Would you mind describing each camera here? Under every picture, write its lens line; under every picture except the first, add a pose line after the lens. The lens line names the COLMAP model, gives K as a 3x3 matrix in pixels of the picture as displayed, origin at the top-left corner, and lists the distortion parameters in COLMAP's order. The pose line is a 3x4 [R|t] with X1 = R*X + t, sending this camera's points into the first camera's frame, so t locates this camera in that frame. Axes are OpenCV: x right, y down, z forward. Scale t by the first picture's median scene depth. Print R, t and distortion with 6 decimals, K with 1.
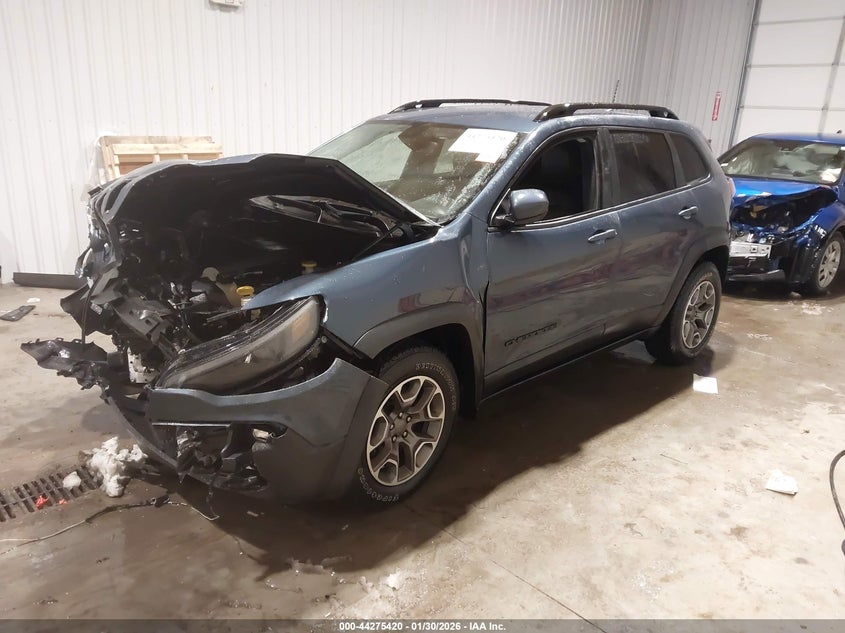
lens RADIAL K [[650.5, 0, 422.5], [0, 650.5, 316.5], [0, 0, 1]] dist [-0.008618, -0.002087]
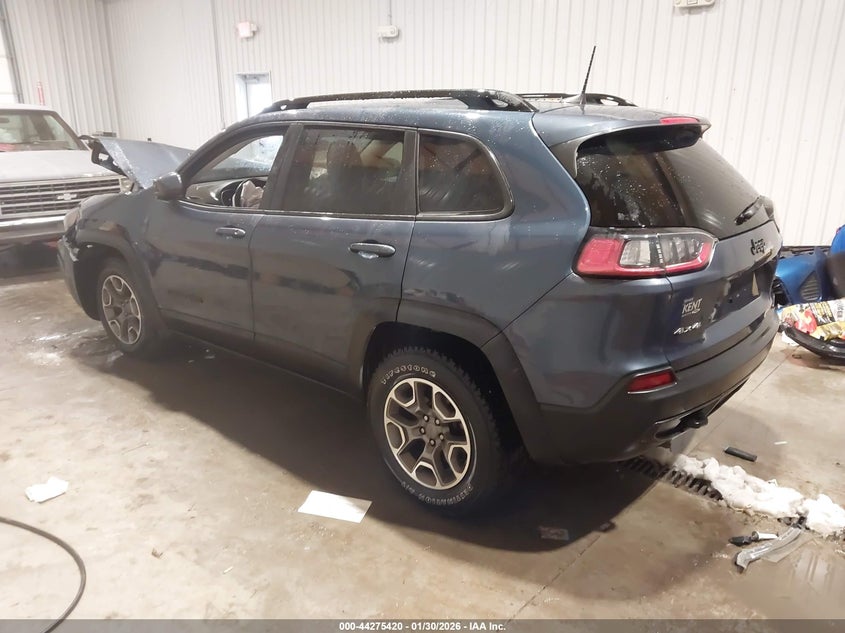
lens RADIAL K [[668.4, 0, 422.5], [0, 668.4, 316.5], [0, 0, 1]] dist [-0.025780, -0.003303]
pose [[0.113184, 0.273482, -0.955195, 1.039197], [-0.316279, 0.921280, 0.226296, -0.257248], [0.941890, 0.276495, 0.190771, 0.897893]]
